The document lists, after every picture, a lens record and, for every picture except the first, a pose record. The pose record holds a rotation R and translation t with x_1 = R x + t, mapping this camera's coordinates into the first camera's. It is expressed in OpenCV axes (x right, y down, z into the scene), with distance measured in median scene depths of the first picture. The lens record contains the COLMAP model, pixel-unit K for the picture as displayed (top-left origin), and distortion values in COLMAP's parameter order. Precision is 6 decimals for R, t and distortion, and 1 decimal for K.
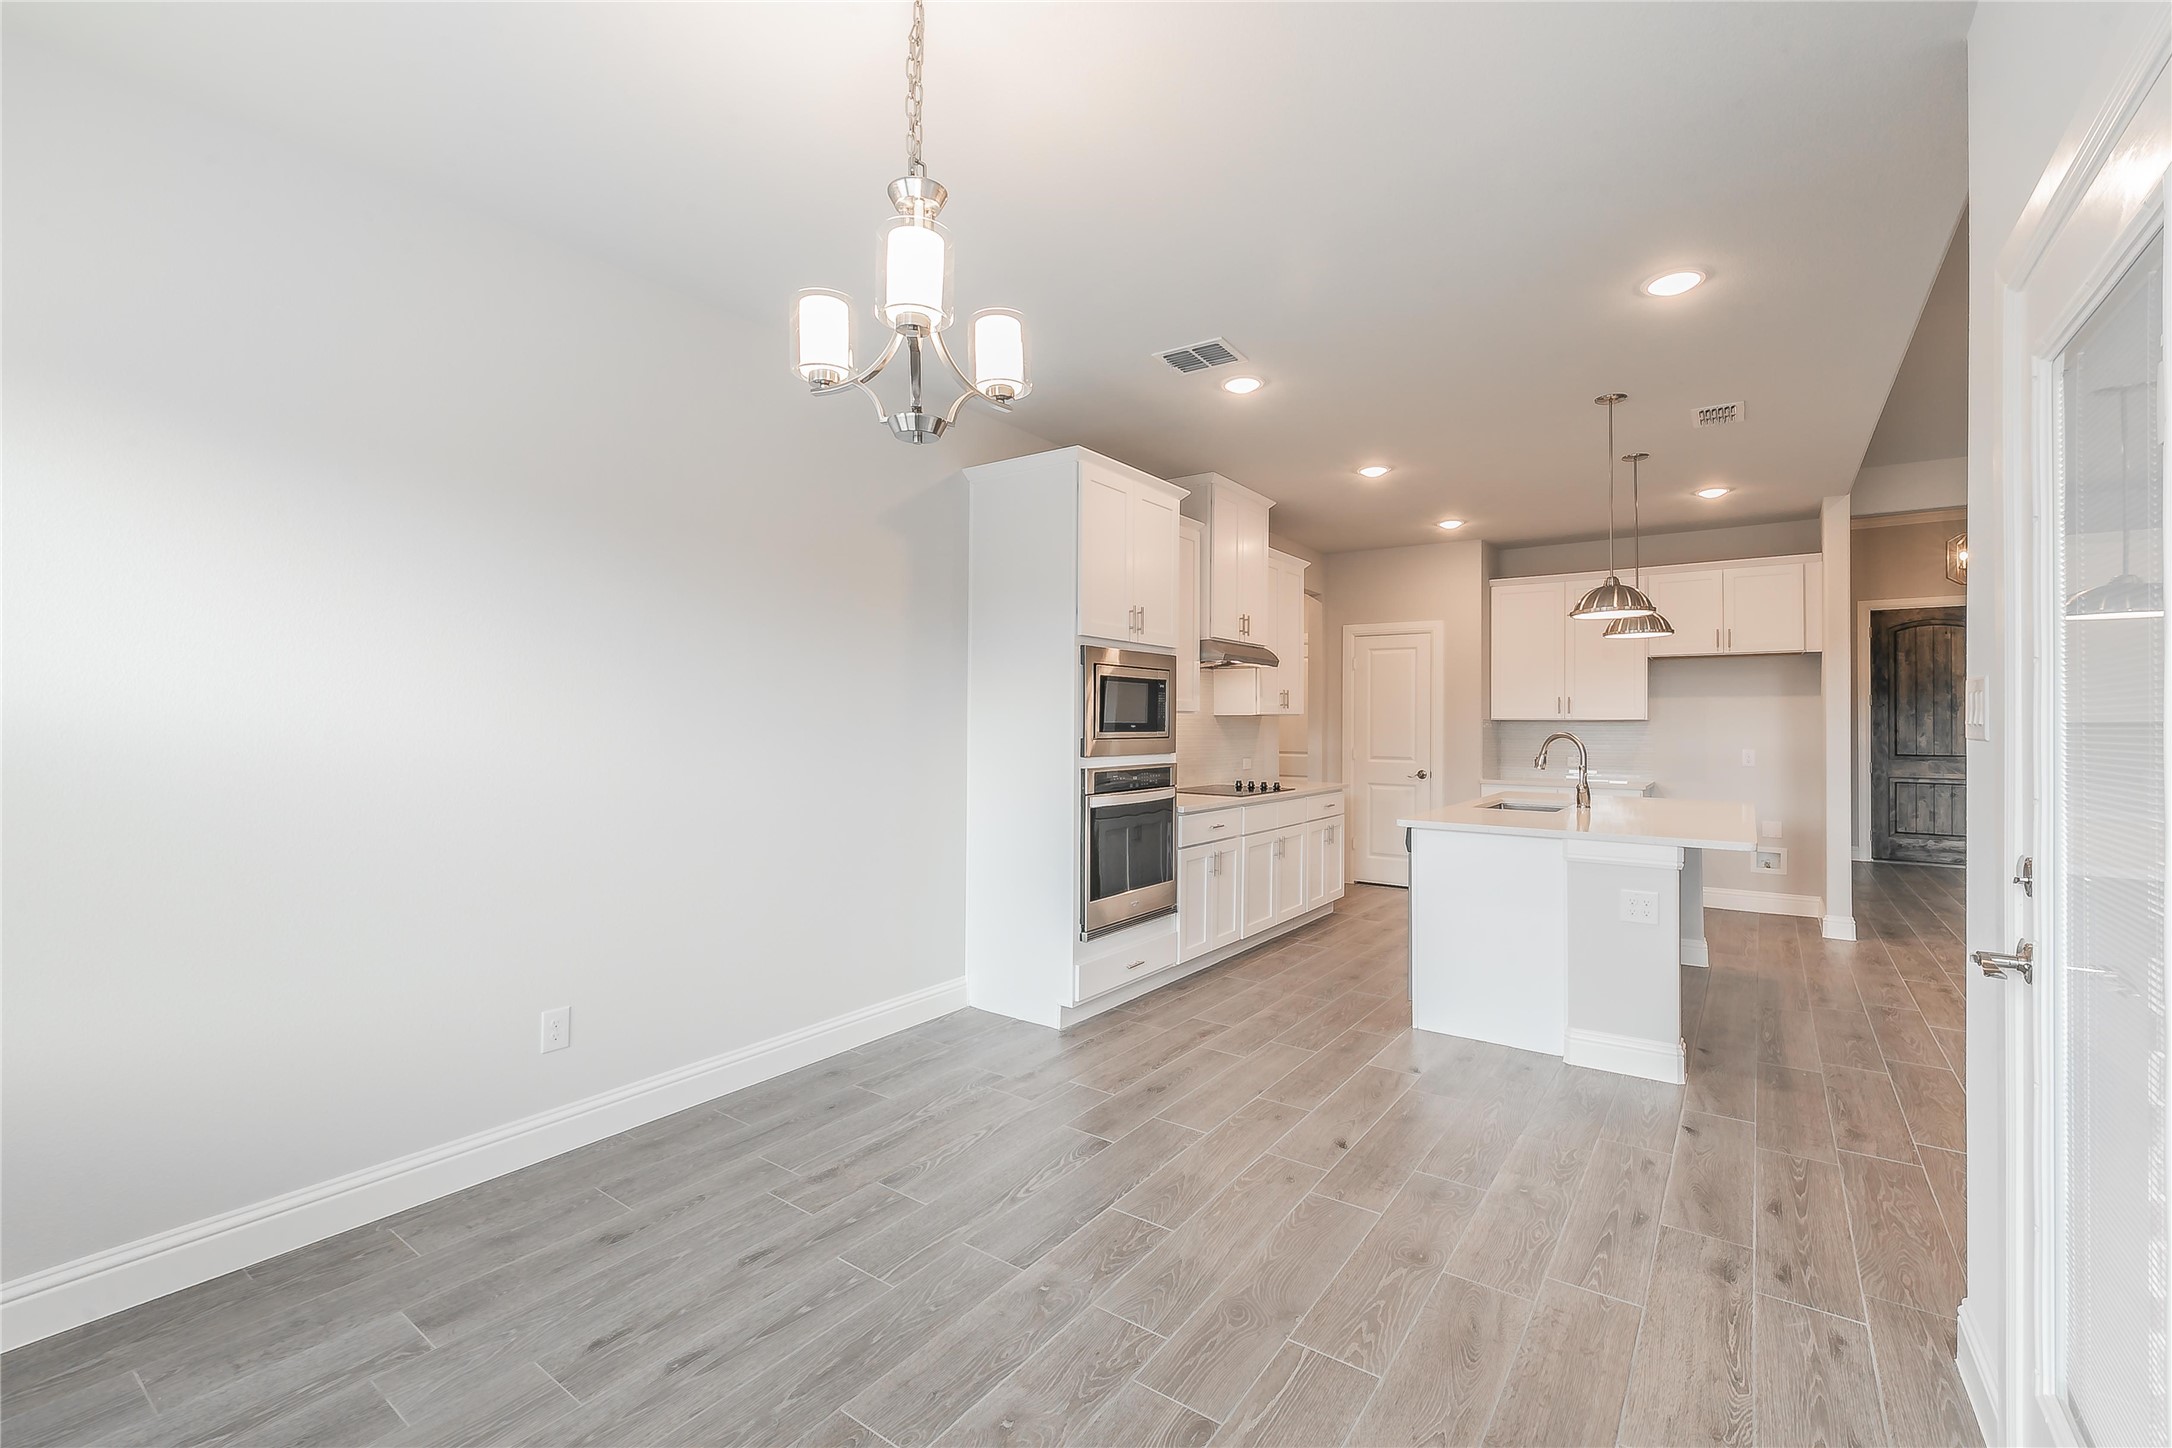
lens RADIAL K [[938.5, 0, 1087.7], [0, 938.5, 719.9], [0, 0, 1]] dist [0.005613, 0.000623]
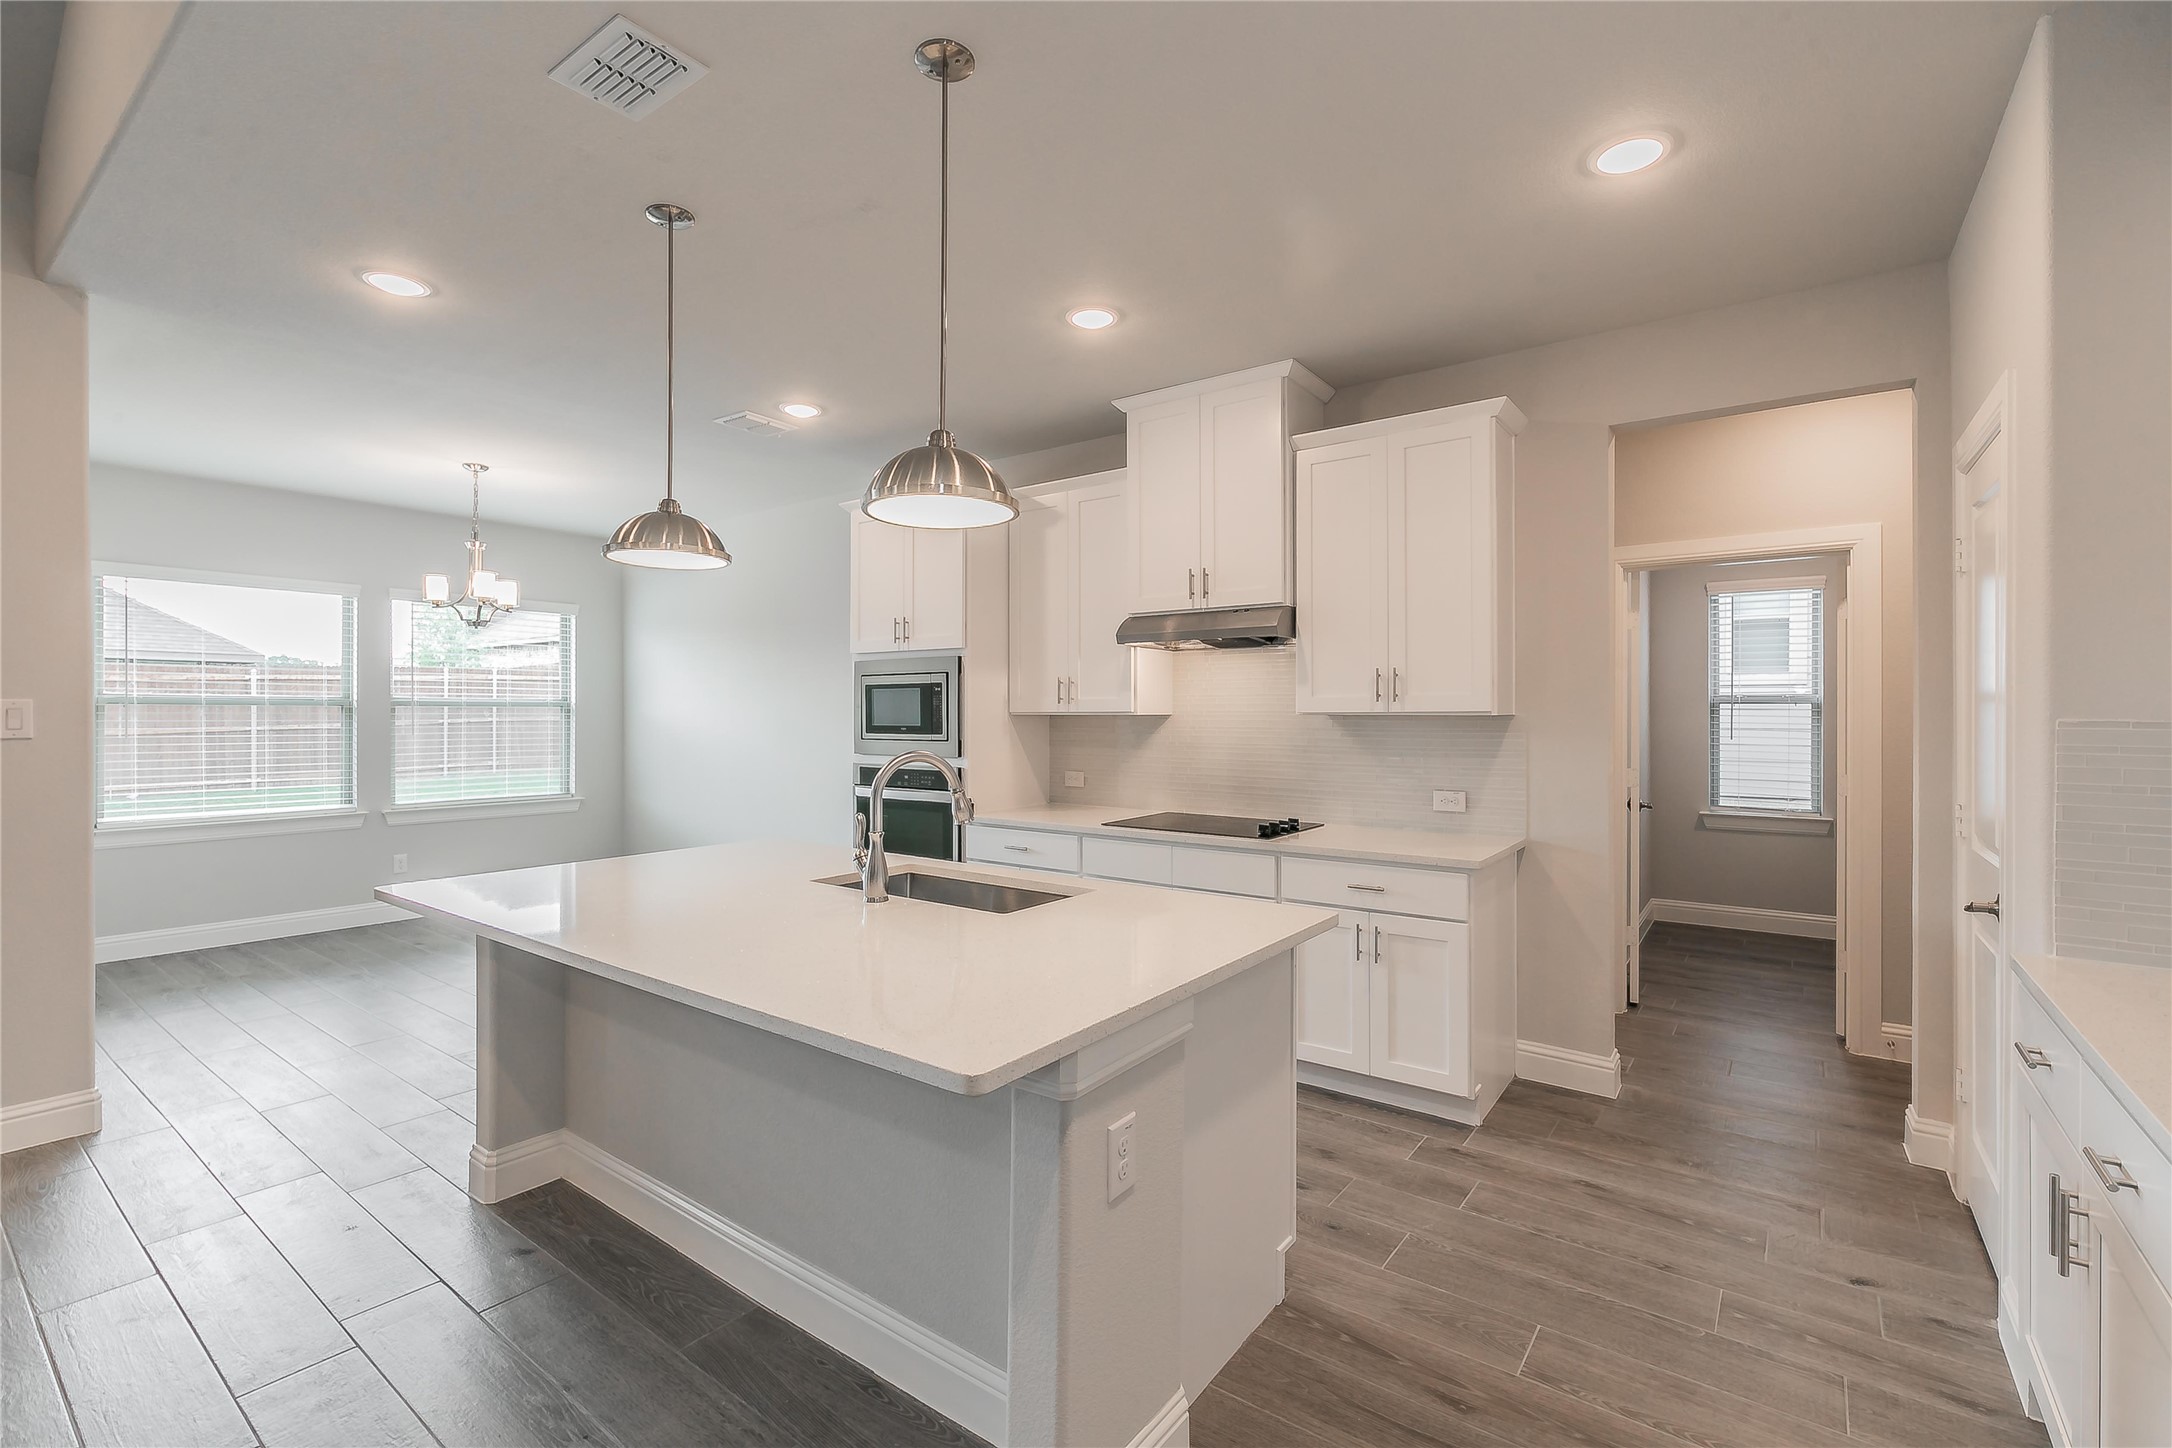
lens RADIAL K [[938.5, 0, 1080.9], [0, 938.5, 717.1], [0, 0, 1]] dist [0.005613, 0.000623]
pose [[-0.044294, -0.002292, -0.999016, 1.087692], [0.002875, 0.999993, -0.002422, -0.003427], [0.999014, -0.002980, -0.044287, 1.214862]]
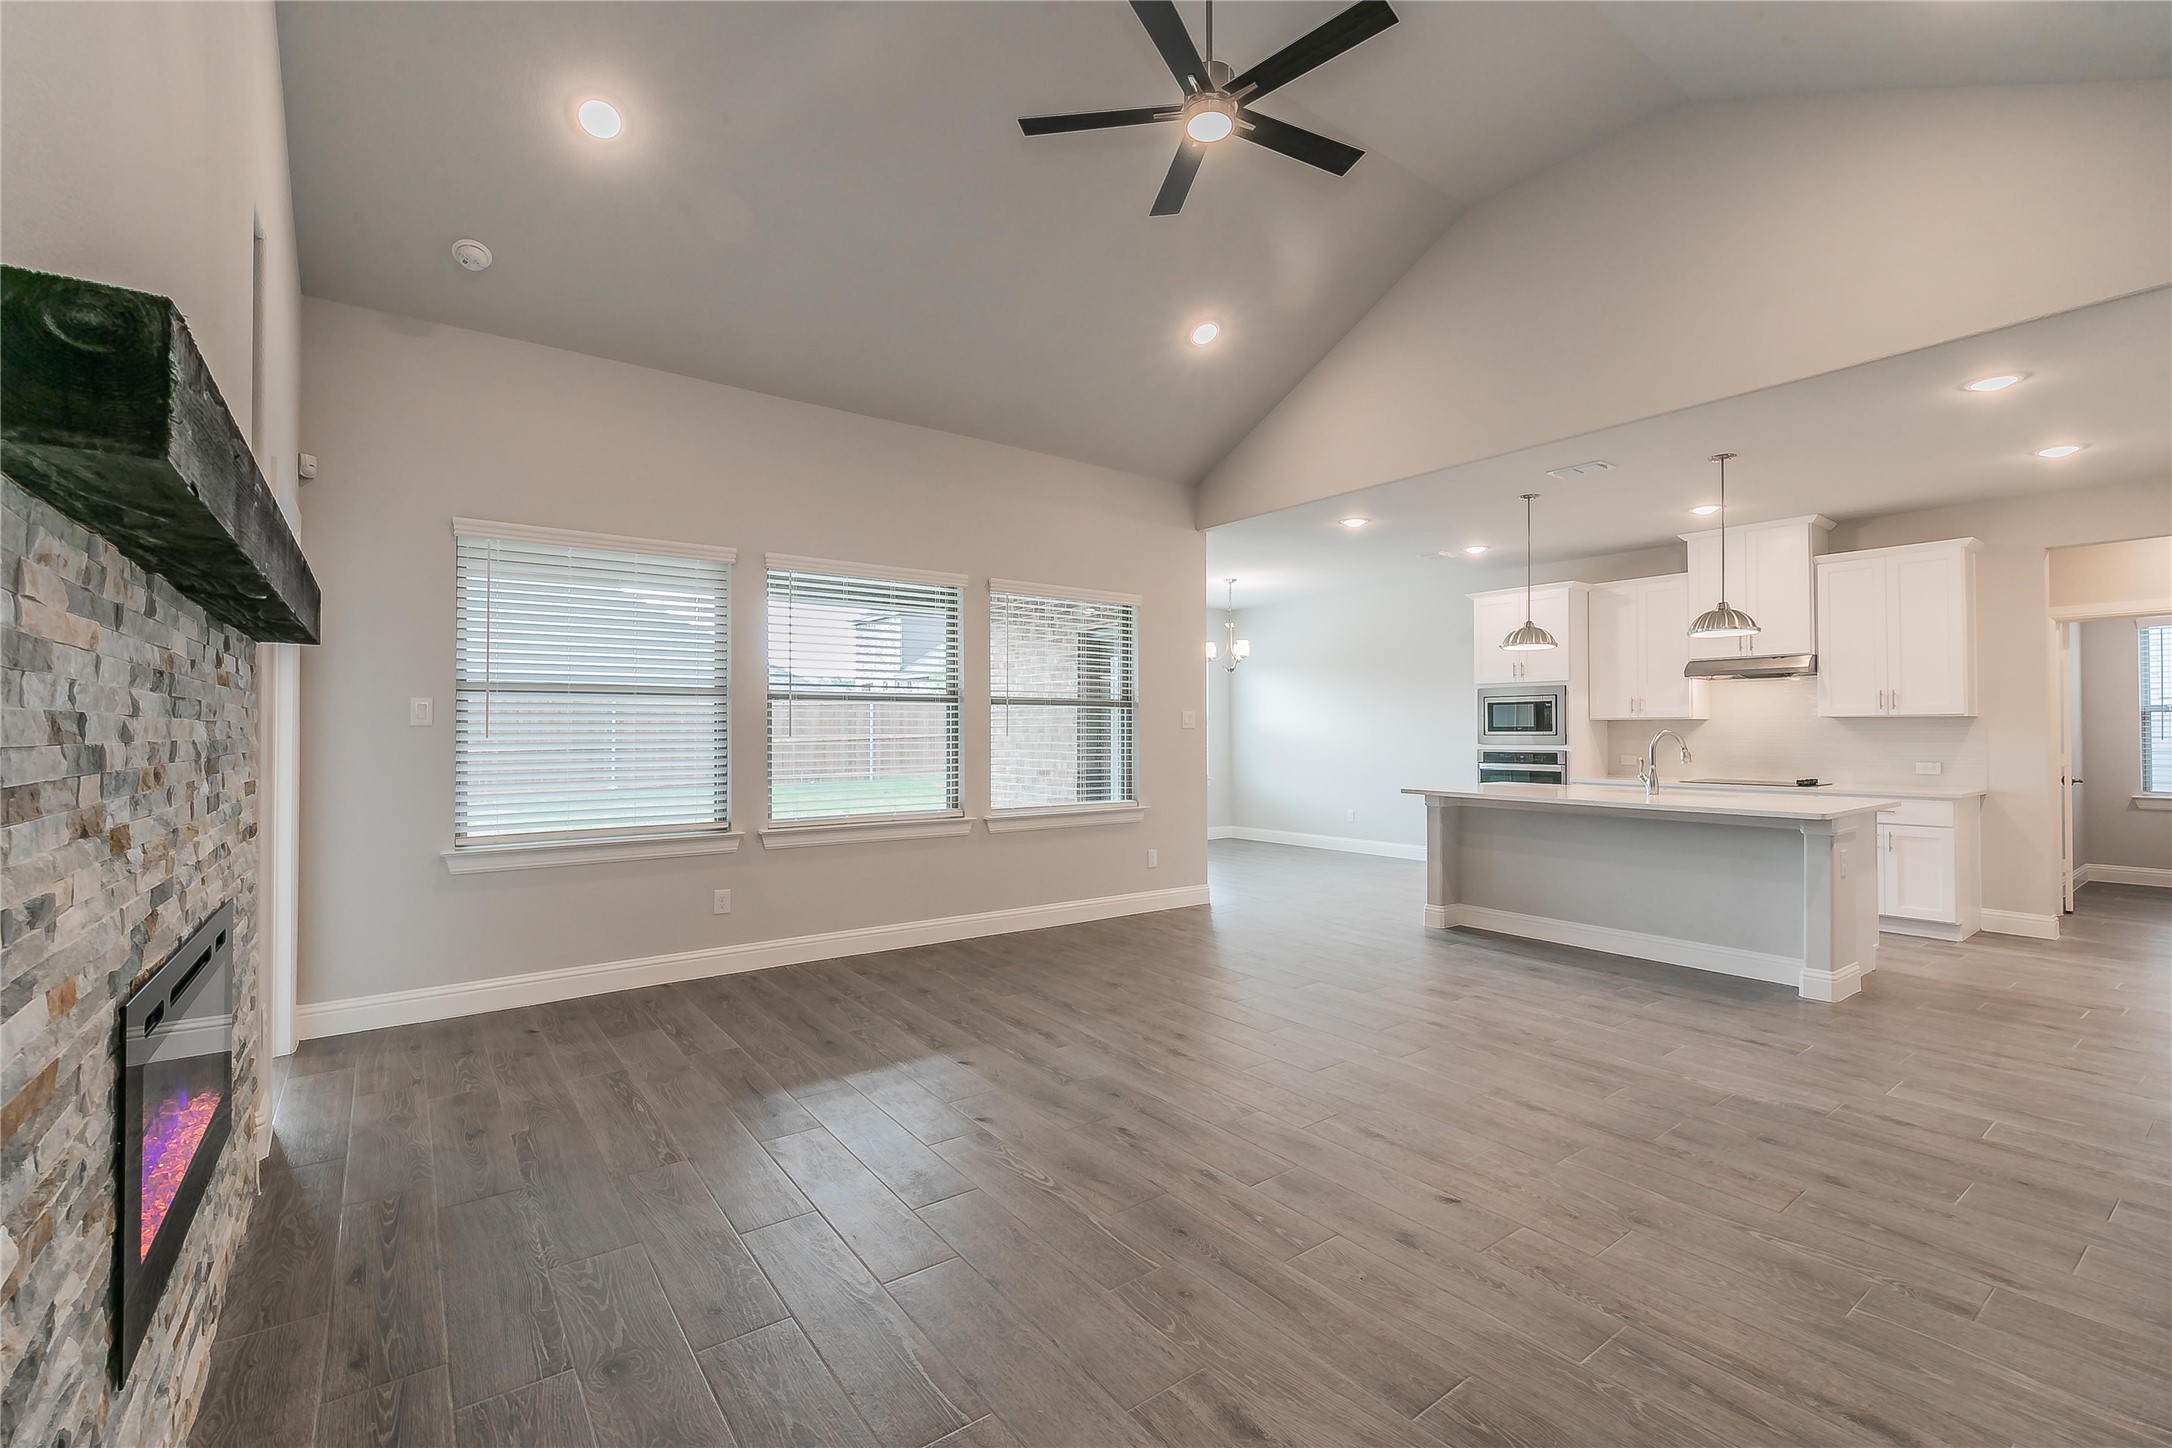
lens RADIAL K [[938.5, 0, 1083.7], [0, 938.5, 723.5], [0, 0, 1]] dist [0.005613, 0.000623]
pose [[-0.314749, -0.016799, -0.949026, 1.979198], [0.000938, 0.999837, -0.018010, 0.027851], [0.949174, -0.006559, -0.314682, 0.747873]]
